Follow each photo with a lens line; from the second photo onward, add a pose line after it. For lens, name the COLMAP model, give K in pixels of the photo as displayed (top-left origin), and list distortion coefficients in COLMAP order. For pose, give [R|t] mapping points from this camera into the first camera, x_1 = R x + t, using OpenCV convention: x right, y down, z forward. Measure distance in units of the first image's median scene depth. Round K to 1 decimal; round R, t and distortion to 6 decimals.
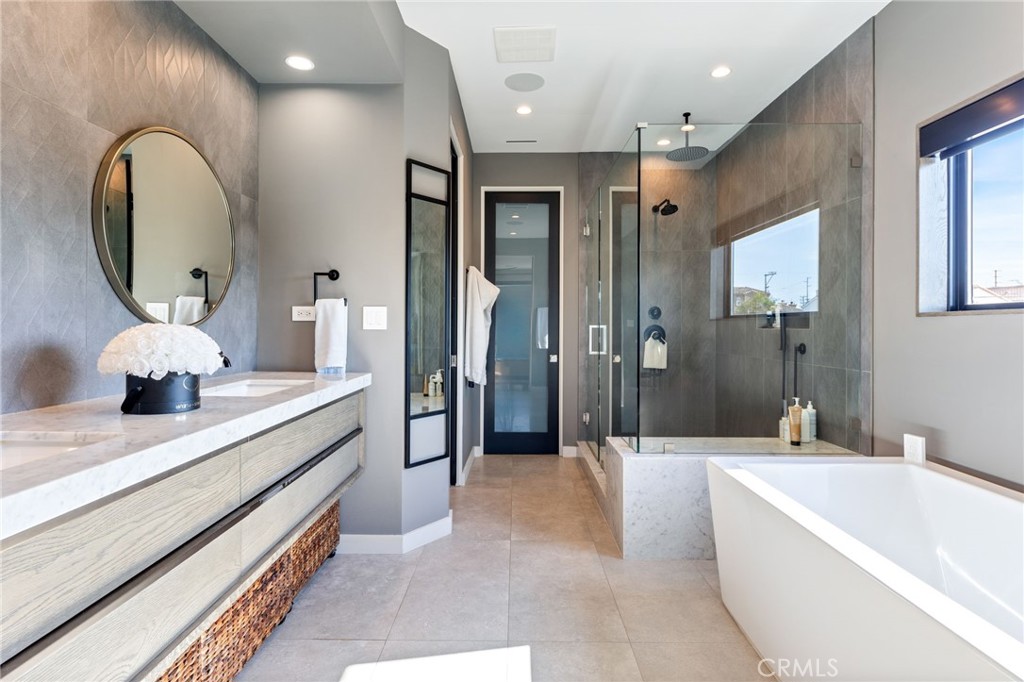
lens RADIAL K [[499.9, 0, 507.1], [0, 499.9, 333.2], [0, 0, 1]] dist [-0.001528, -0.000033]
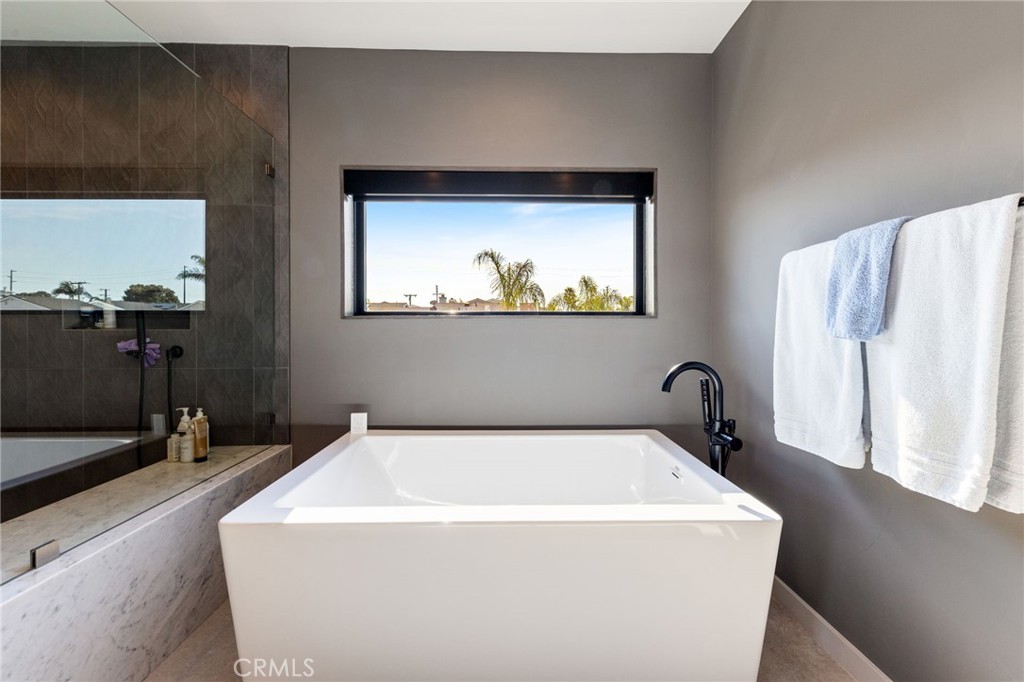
lens RADIAL K [[355.7, 0, 508.4], [0, 355.7, 331.9], [0, 0, 1]] dist [0.005887, -0.000047]
pose [[-0.025320, -0.004313, 0.999670, -0.069425], [0.011975, 0.999918, 0.004618, 0.000102], [-0.999608, 0.012088, -0.025266, 0.501843]]
